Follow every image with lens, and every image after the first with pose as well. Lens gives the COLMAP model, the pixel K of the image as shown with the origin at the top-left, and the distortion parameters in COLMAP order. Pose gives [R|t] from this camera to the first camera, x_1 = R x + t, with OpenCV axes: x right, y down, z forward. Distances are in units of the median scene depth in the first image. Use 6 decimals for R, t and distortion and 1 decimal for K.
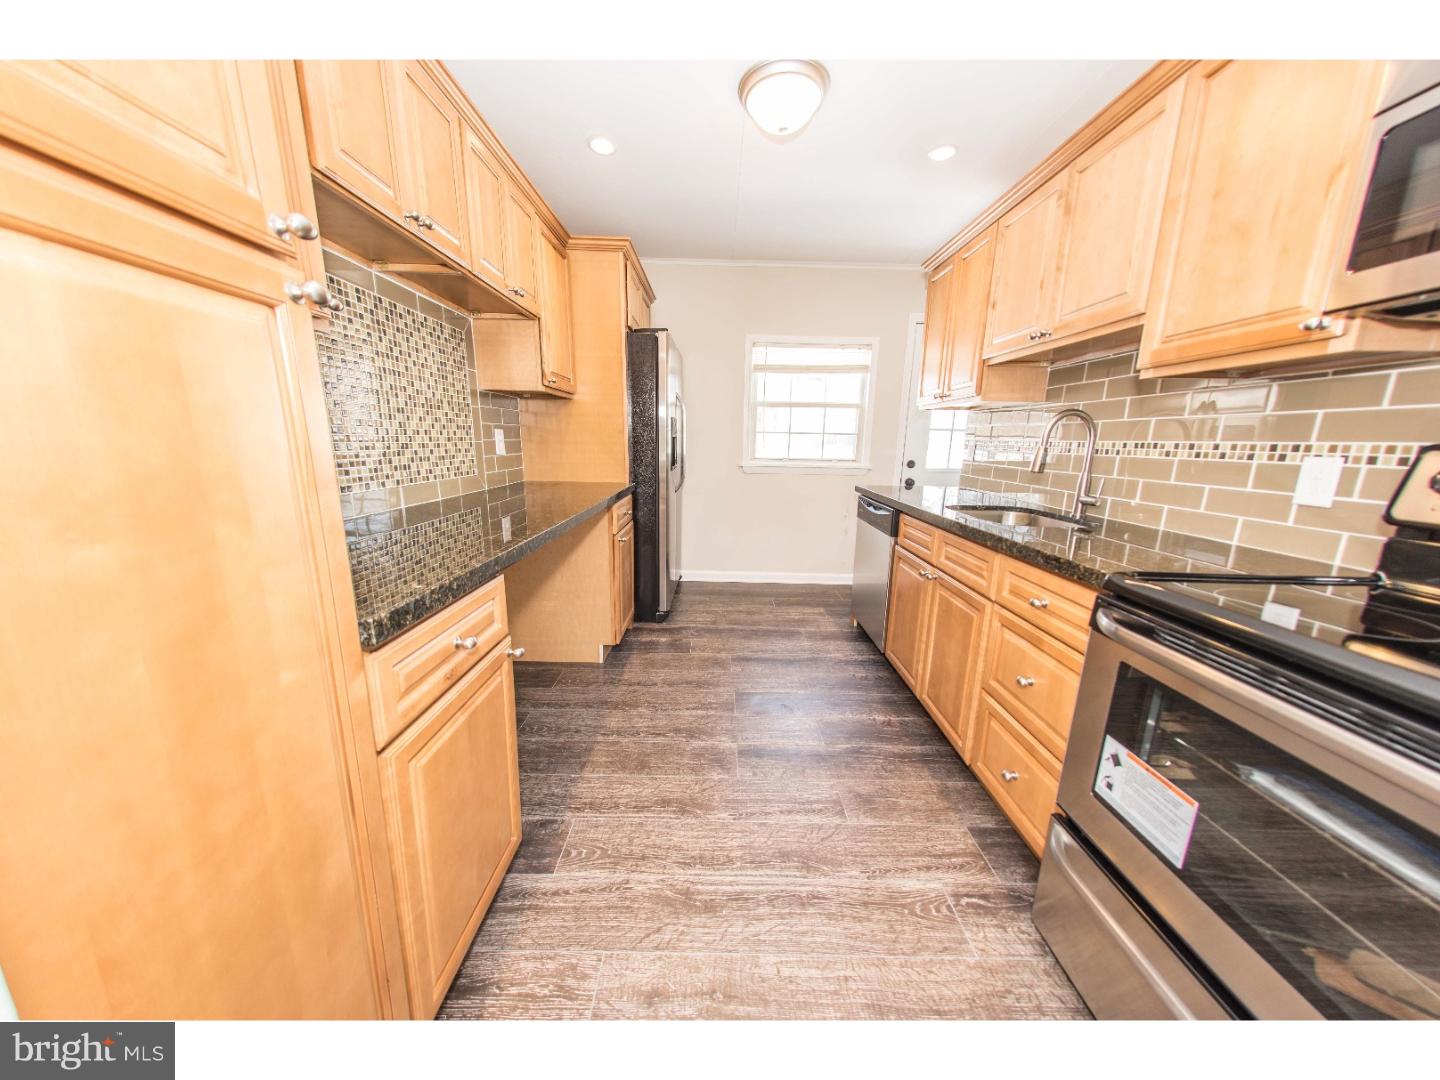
lens RADIAL K [[475.1, 0, 719.9], [0, 475.1, 542.3], [0, 0, 1]] dist [0.007196, -0.000487]
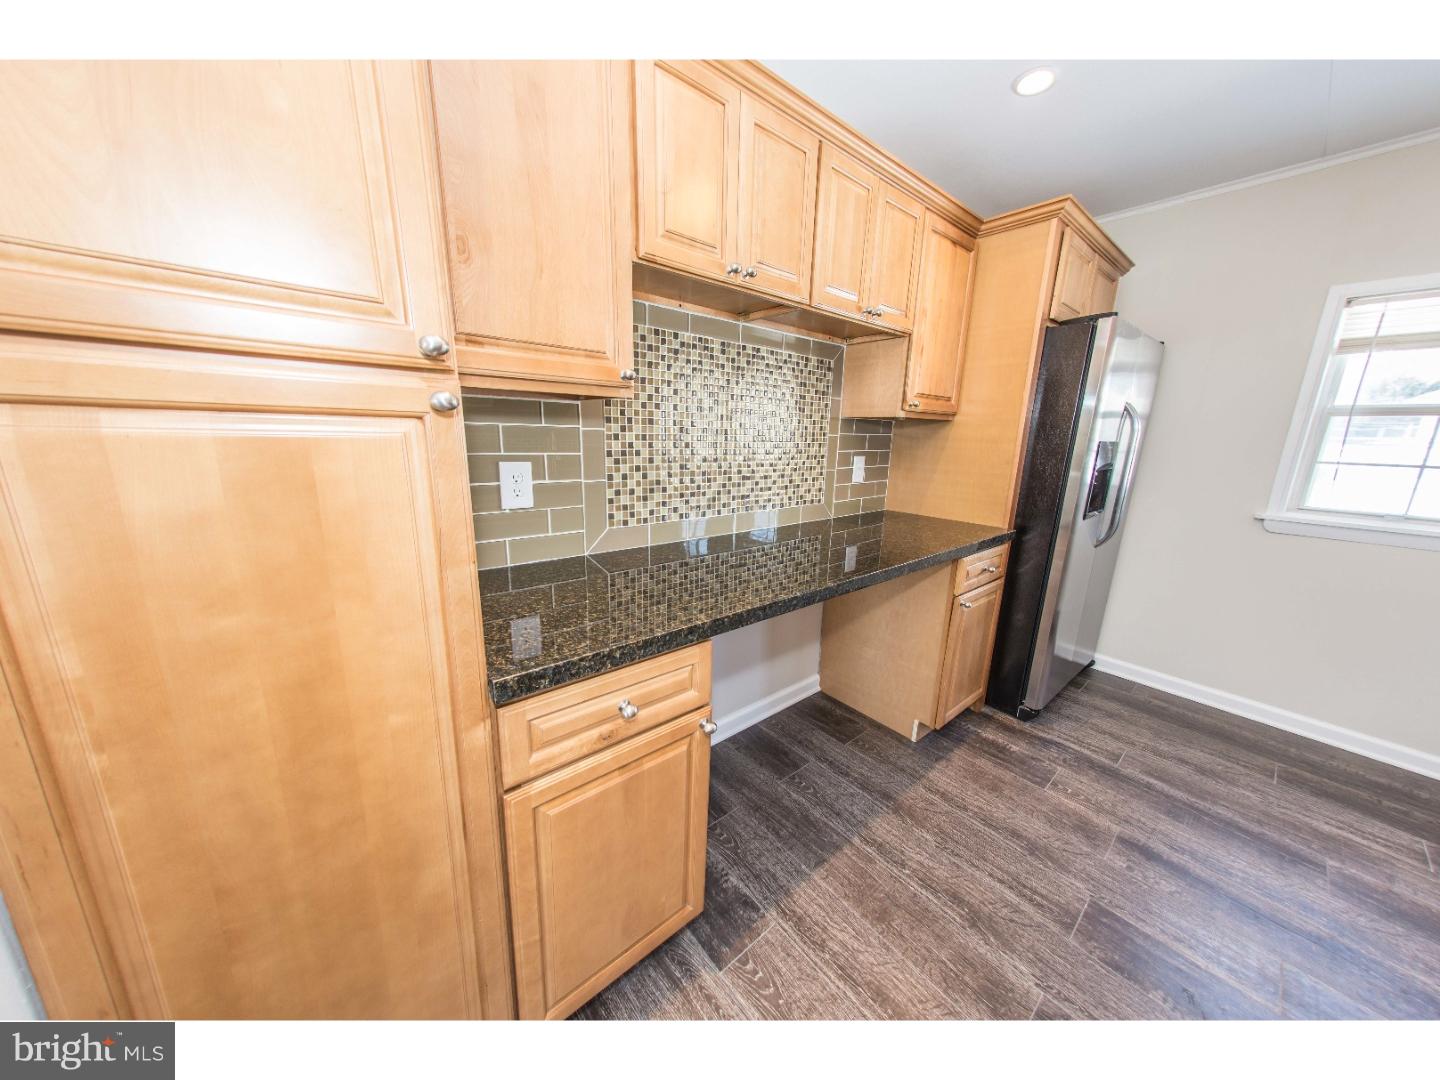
lens RADIAL K [[475.1, 0, 721.1], [0, 475.1, 541.0], [0, 0, 1]] dist [0.007196, -0.000487]
pose [[0.637181, 0.167885, -0.752207, 0.144271], [-0.174084, 0.982115, 0.071735, -0.126313], [0.750796, 0.085239, 0.655011, 0.254509]]
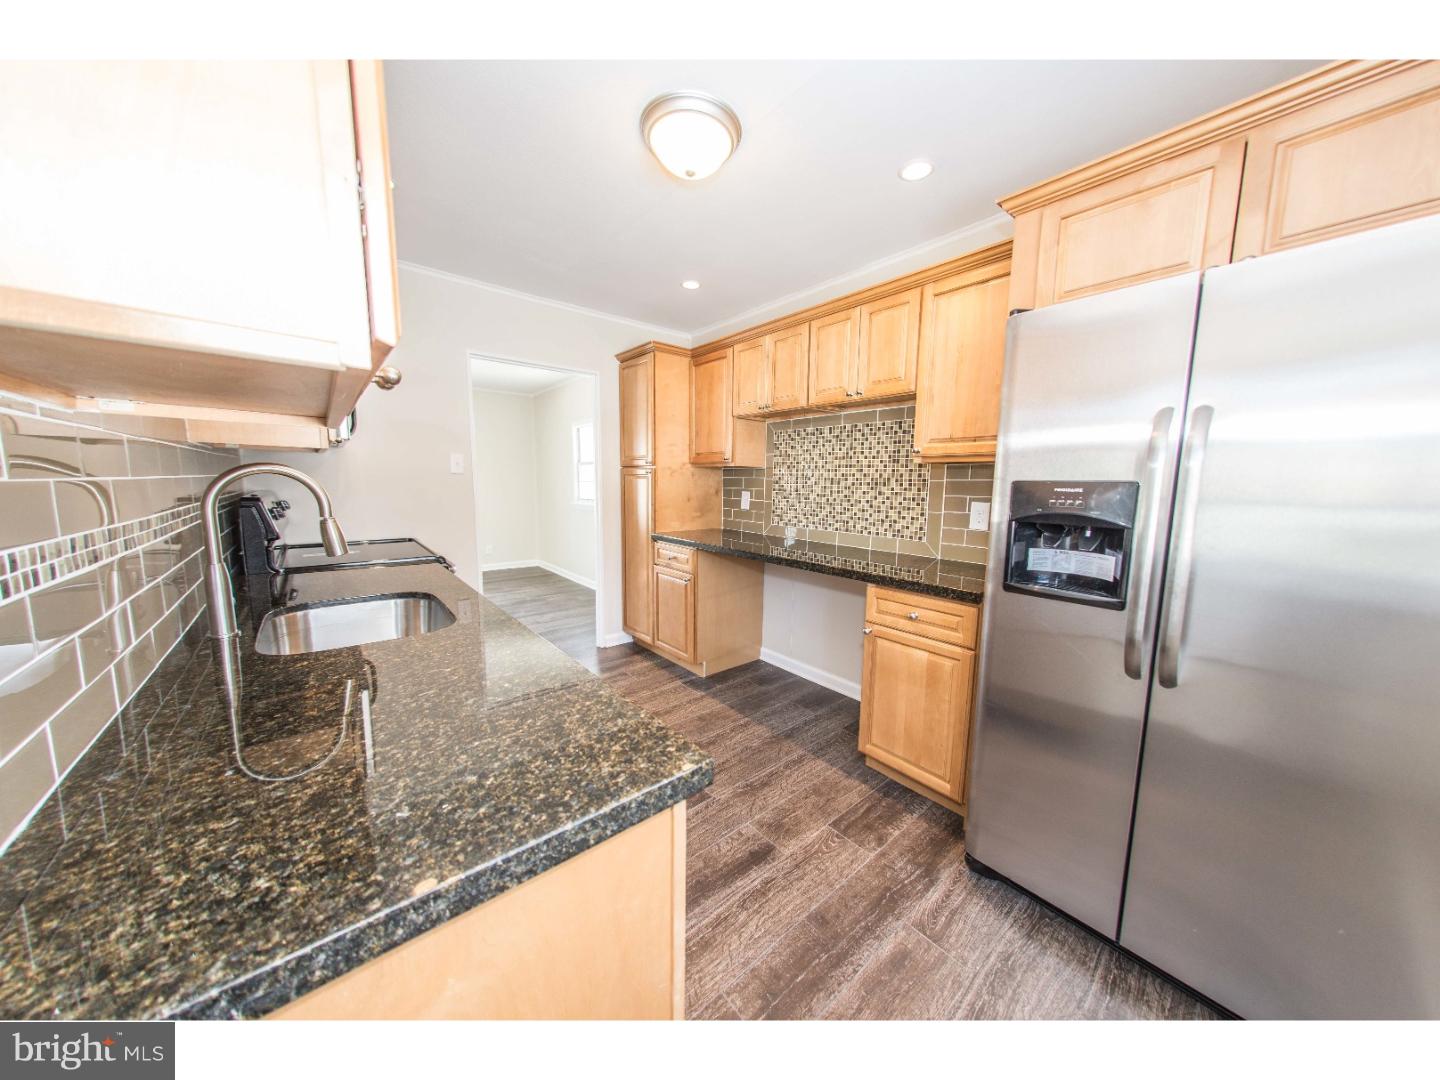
lens RADIAL K [[475.1, 0, 711.8], [0, 475.1, 531.1], [0, 0, 1]] dist [0.007196, -0.000487]
pose [[-0.777279, 0.044850, -0.627555, 0.714274], [-0.156394, 0.952374, 0.261772, -0.480165], [0.609407, 0.301616, -0.733247, 1.919318]]
